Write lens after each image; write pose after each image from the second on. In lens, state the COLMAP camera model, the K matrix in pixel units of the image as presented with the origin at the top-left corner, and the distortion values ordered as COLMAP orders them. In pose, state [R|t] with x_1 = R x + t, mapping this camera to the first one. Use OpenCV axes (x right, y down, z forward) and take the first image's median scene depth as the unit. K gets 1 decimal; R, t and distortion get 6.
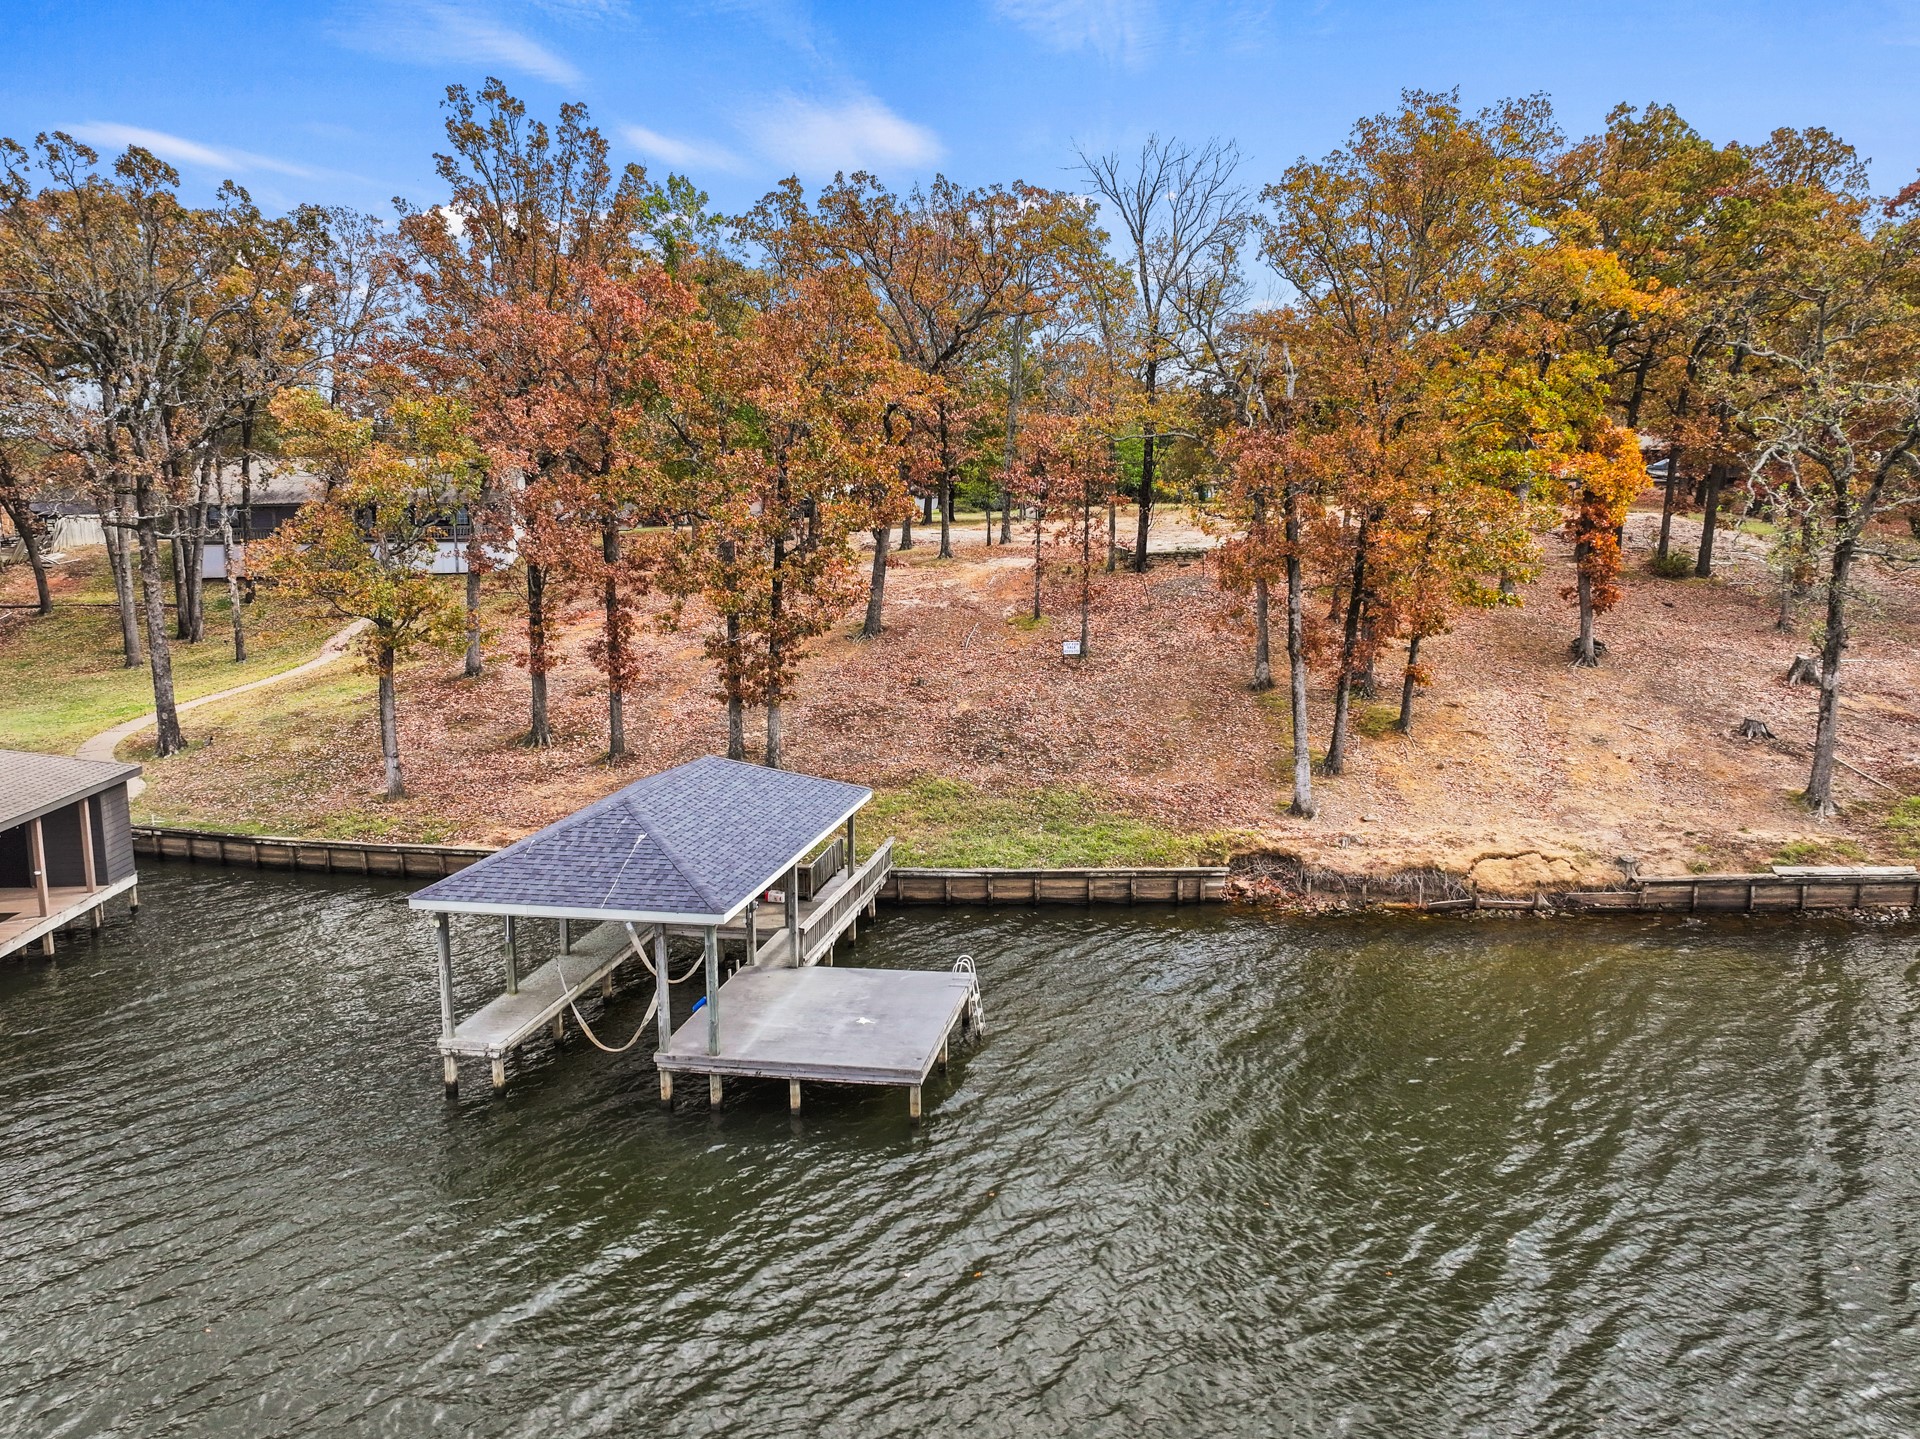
lens RADIAL K [[1495.8, 0, 963.5], [0, 1495.8, 711.4], [0, 0, 1]] dist [0.002267, -0.007062]
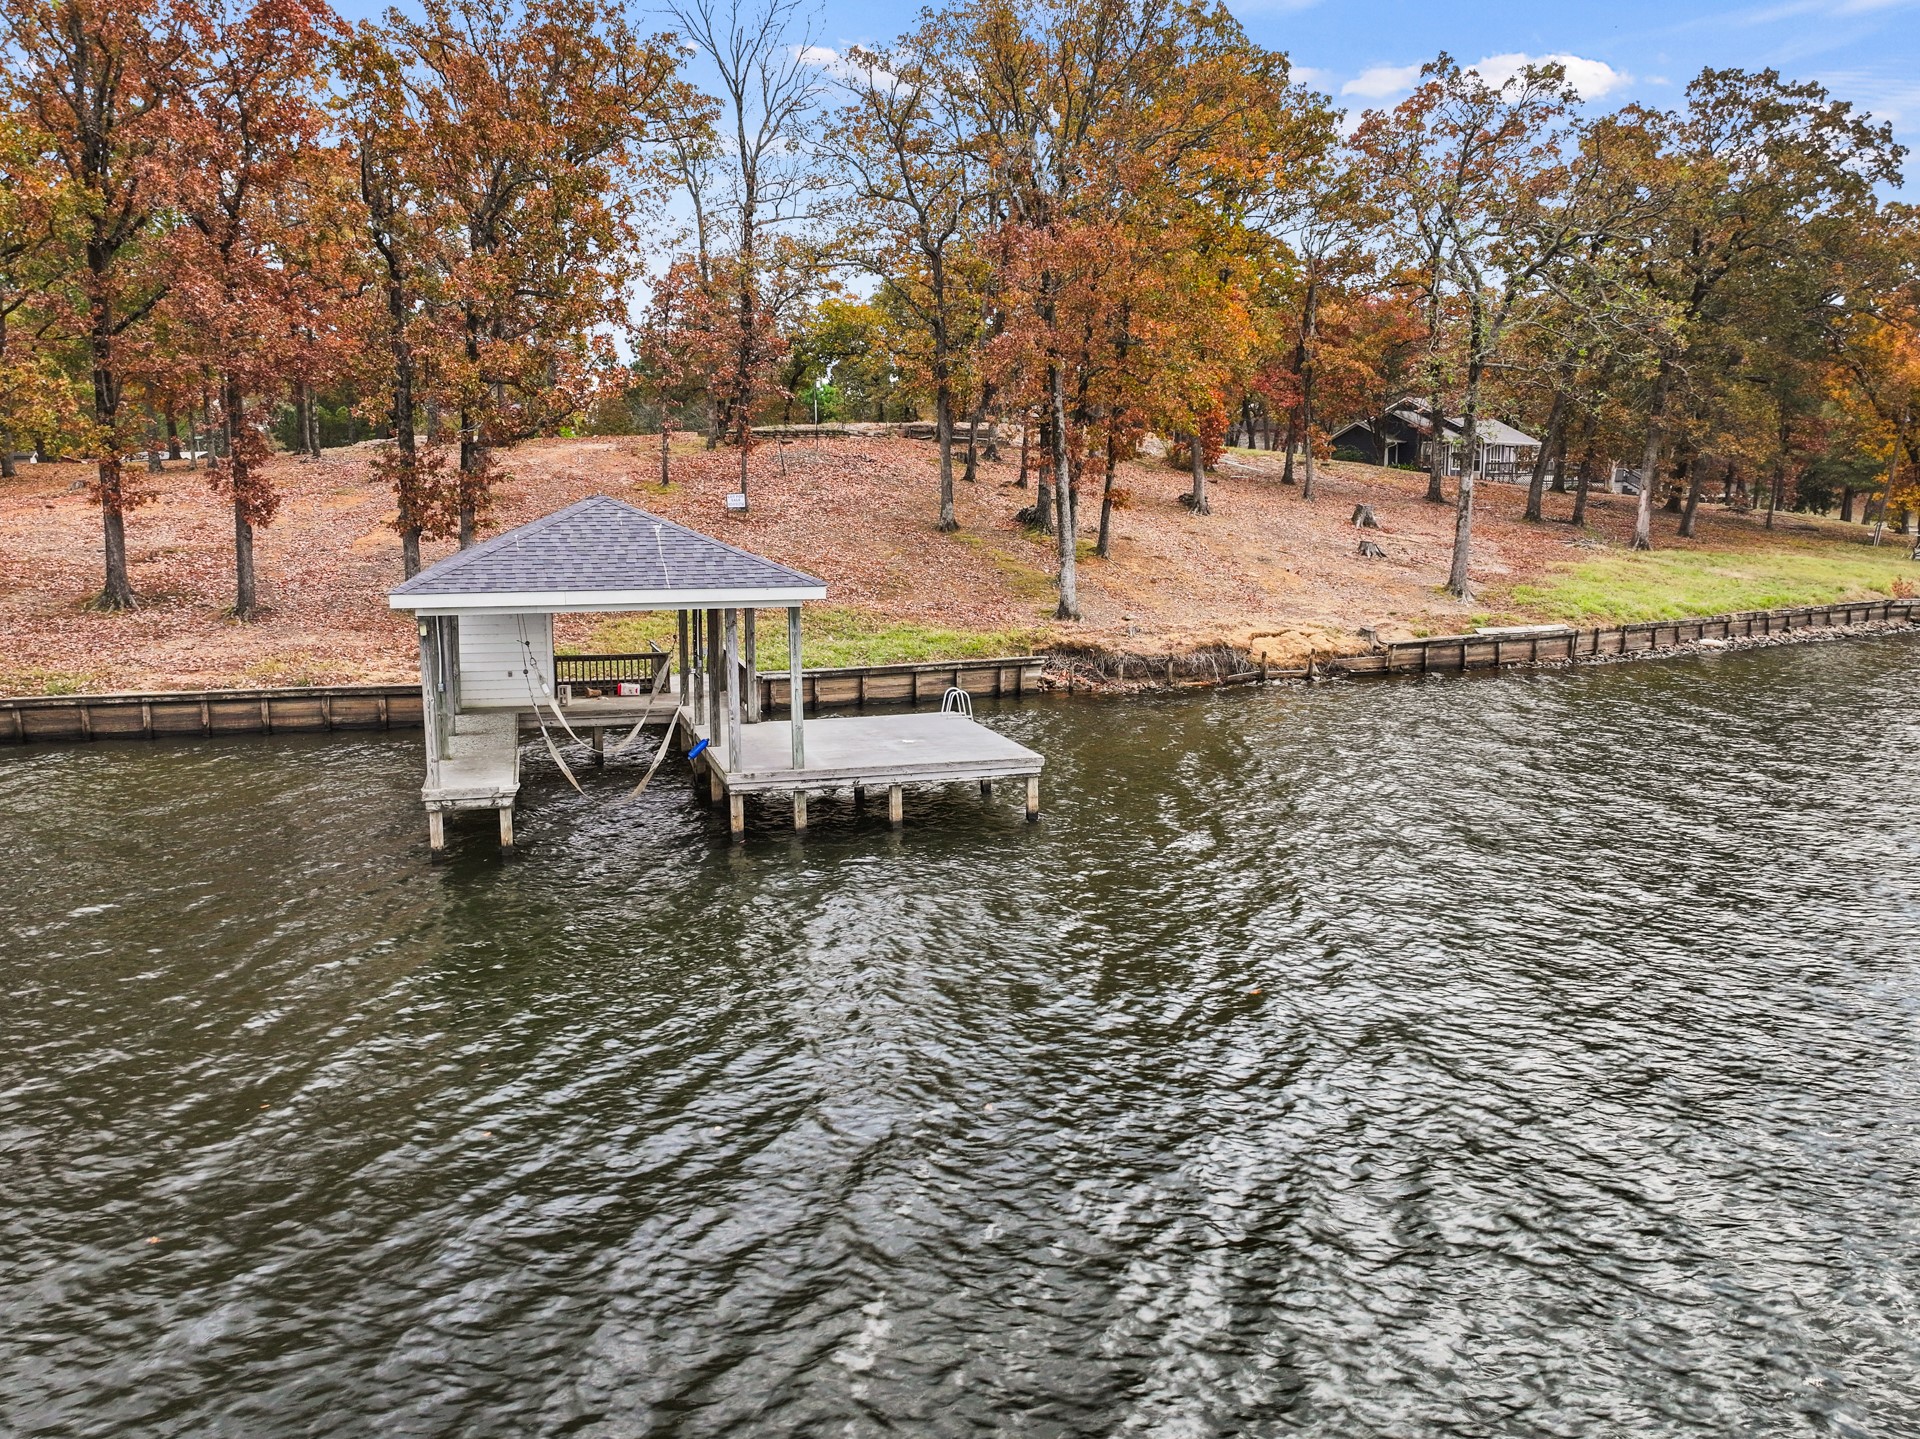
lens RADIAL K [[1495.8, 0, 962.4], [0, 1495.8, 726.5], [0, 0, 1]] dist [0.002267, -0.007062]
pose [[0.900999, -0.064352, 0.429023, -0.295372], [0.065702, 0.997771, 0.011681, 0.135836], [-0.428818, 0.017663, 0.903218, 0.138375]]
